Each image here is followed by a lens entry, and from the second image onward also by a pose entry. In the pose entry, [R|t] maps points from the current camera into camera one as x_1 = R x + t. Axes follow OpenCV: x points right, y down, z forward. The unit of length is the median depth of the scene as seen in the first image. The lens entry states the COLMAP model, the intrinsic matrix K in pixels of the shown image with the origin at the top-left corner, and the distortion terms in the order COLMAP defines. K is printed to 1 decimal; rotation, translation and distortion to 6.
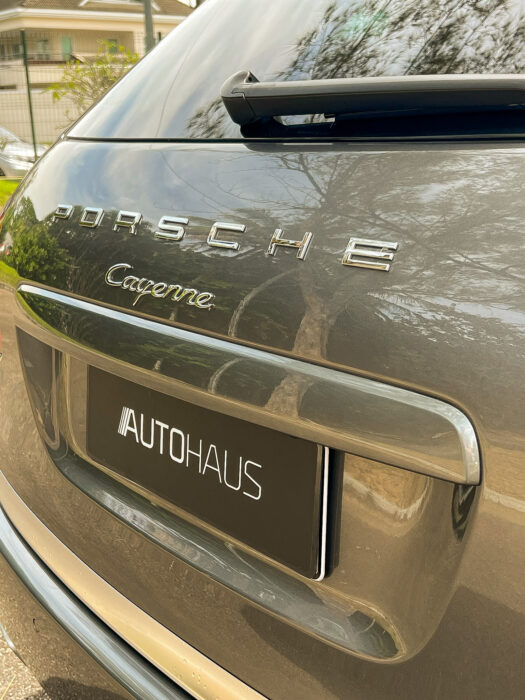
lens RADIAL K [[884.1, 0, 262.5], [0, 884.1, 350.0], [0, 0, 1]] dist [0.068605, -0.047285]
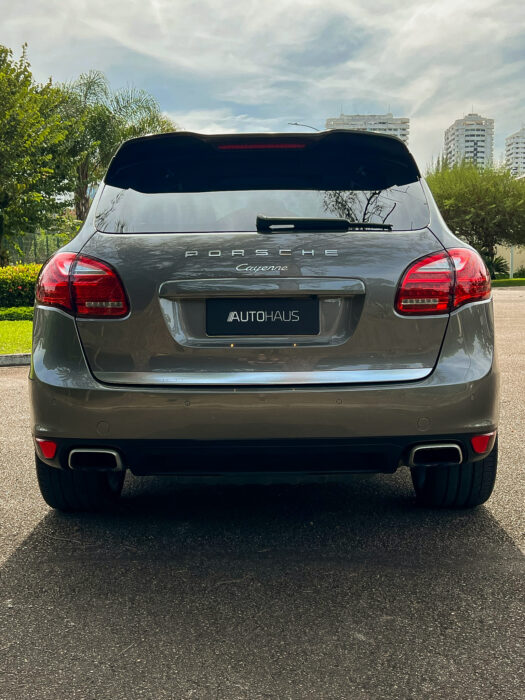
lens RADIAL K [[884.1, 0, 262.5], [0, 884.1, 350.0], [0, 0, 1]] dist [0.068605, -0.047285]
pose [[0.636944, -0.049645, 0.769310, -2.857937], [0.188626, 0.977628, -0.093083, 0.580361], [-0.747478, 0.204401, 0.632058, -1.205713]]
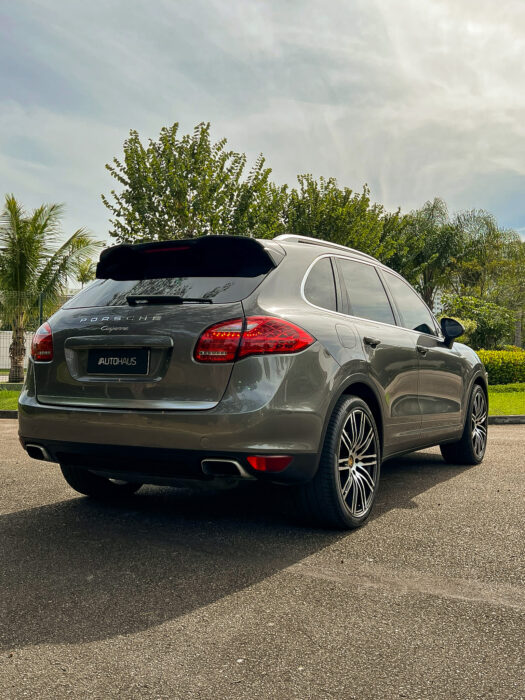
lens RADIAL K [[721.9, 0, 262.5], [0, 721.9, 350.0], [0, 0, 1]] dist [0.022431, 0.003738]
pose [[0.926071, 0.036851, 0.375546, -0.913750], [0.065347, 0.964522, -0.255787, 1.213645], [-0.371648, 0.261418, 0.890808, -3.171439]]
